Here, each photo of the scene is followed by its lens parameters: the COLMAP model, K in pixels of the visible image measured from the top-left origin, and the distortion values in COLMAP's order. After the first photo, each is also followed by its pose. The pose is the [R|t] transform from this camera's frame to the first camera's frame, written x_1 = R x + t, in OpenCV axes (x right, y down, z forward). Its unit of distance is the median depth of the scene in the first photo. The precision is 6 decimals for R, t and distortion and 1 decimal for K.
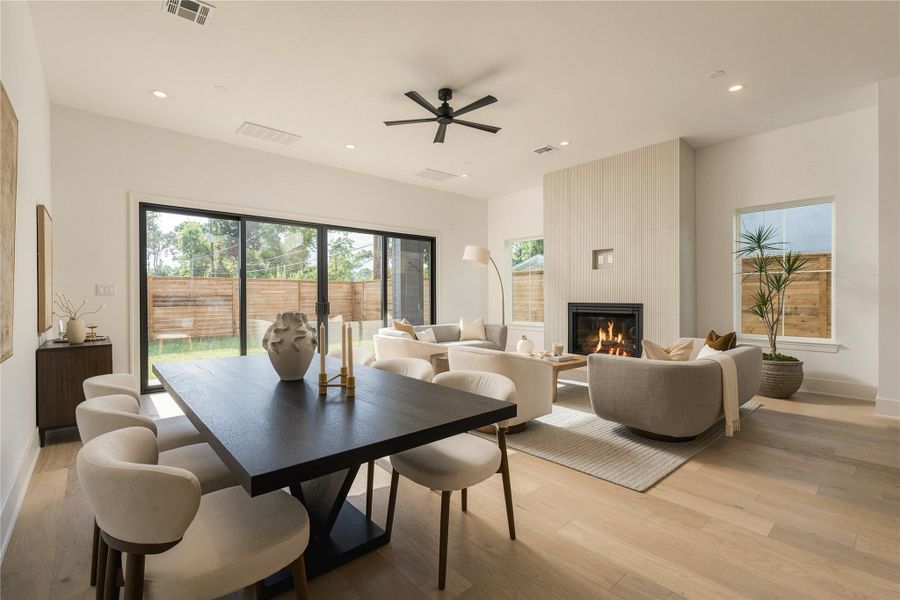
lens RADIAL K [[415.5, 0, 450.0], [0, 415.5, 300.0], [0, 0, 1]] dist [0.014985, 0.000499]
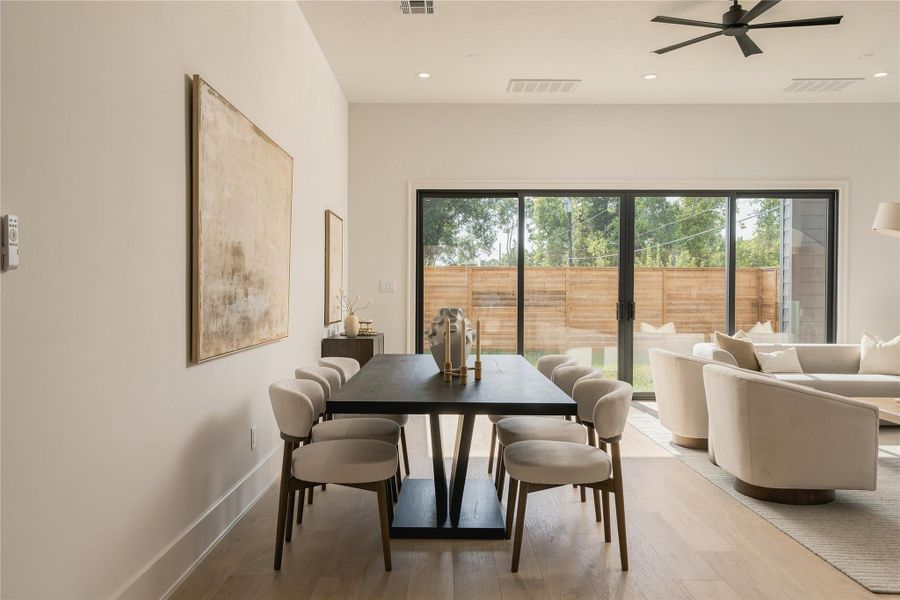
lens RADIAL K [[789.3, 0, 450.0], [0, 789.3, 300.0], [0, 0, 1]] dist [0.002939, 0.002851]
pose [[0.745321, 0.009607, -0.666637, 0.408461], [-0.010238, 0.999943, 0.002964, 0.001645], [0.666627, 0.004616, 0.745377, -0.205603]]
